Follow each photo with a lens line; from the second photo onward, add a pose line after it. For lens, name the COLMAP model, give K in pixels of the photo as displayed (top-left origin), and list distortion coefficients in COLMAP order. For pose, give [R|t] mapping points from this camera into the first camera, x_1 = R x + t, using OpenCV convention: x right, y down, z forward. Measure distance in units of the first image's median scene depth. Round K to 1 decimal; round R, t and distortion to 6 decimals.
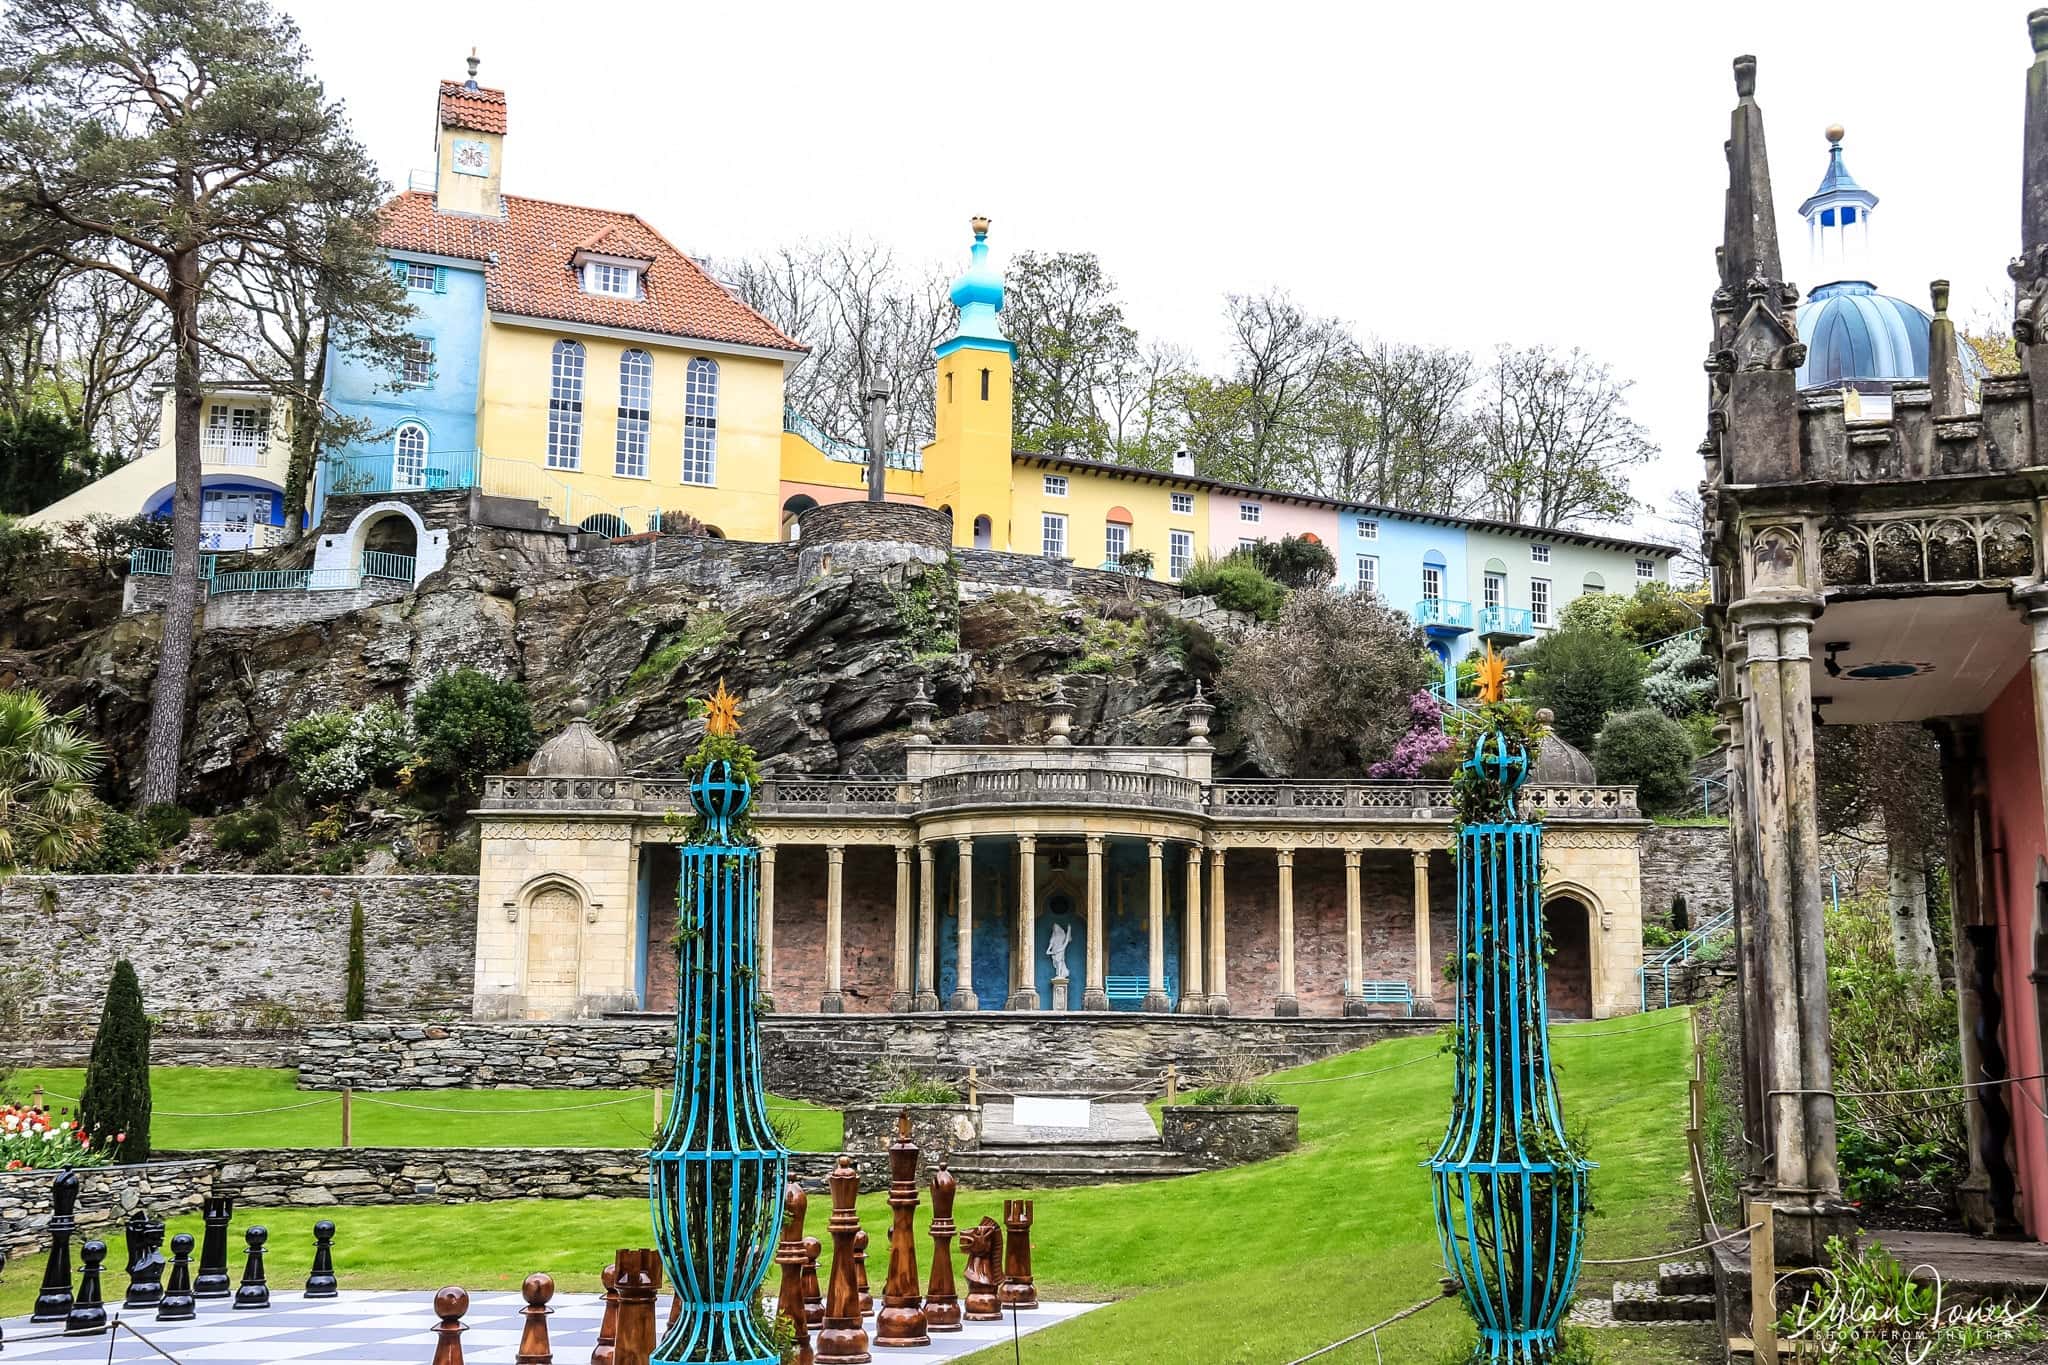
lens RADIAL K [[2487.5, 0, 1024.0], [0, 2487.5, 682.5], [0, 0, 1]] dist [0.000476, 0.017610]
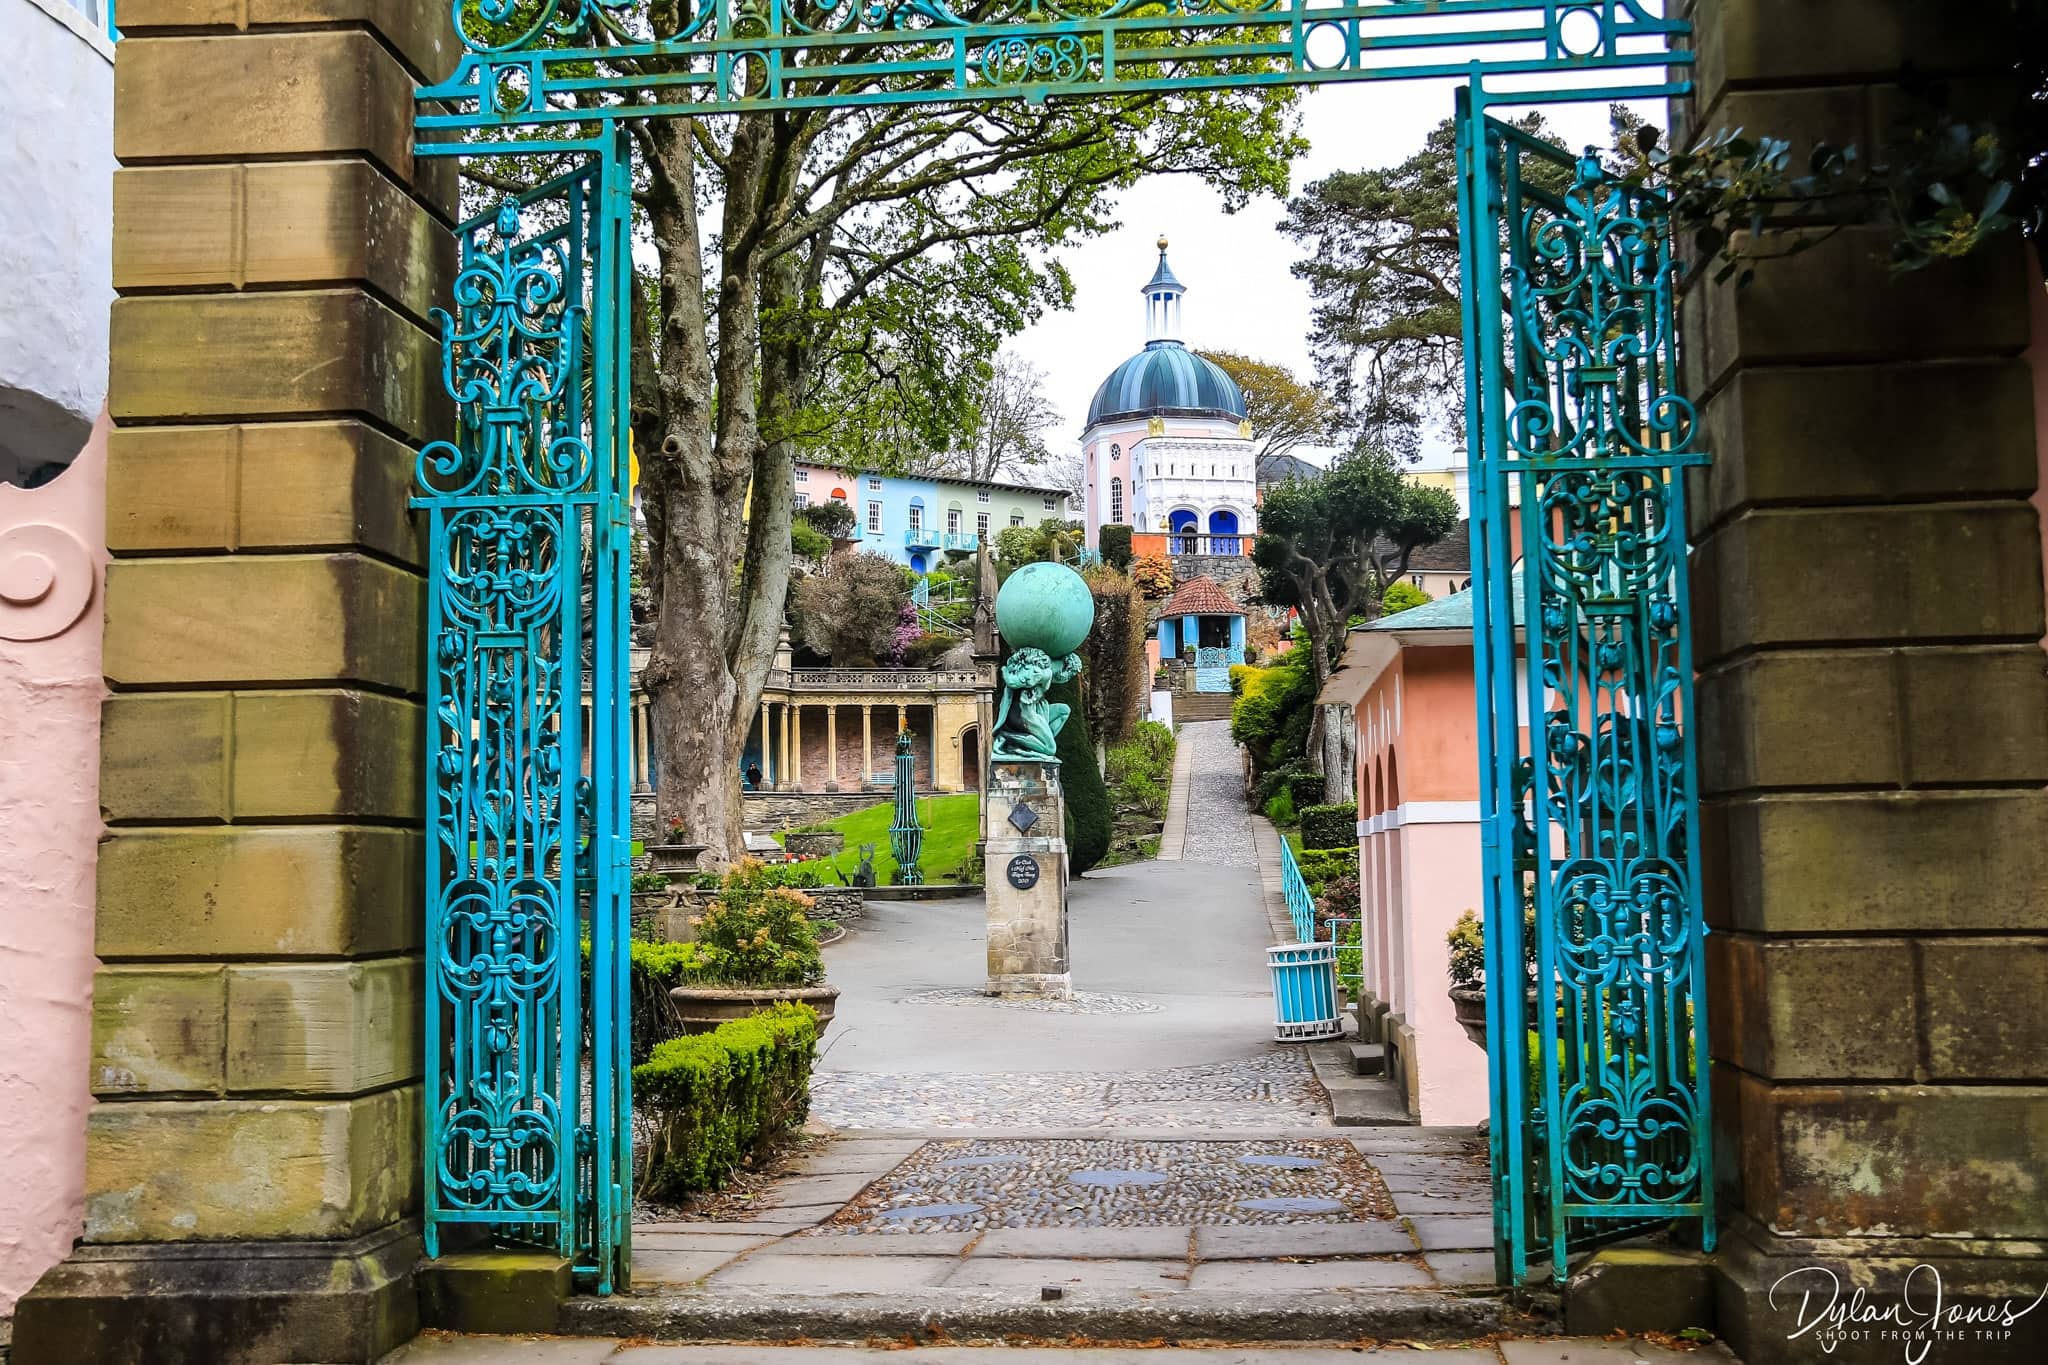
lens RADIAL K [[1969.0, 0, 1024.0], [0, 1969.0, 682.5], [0, 0, 1]] dist [0.000982, 0.002441]
pose [[0.977336, -0.004664, 0.211642, -0.068757], [-0.012396, 0.996781, 0.079213, -0.070278], [-0.211330, -0.080041, 0.974132, -0.490859]]
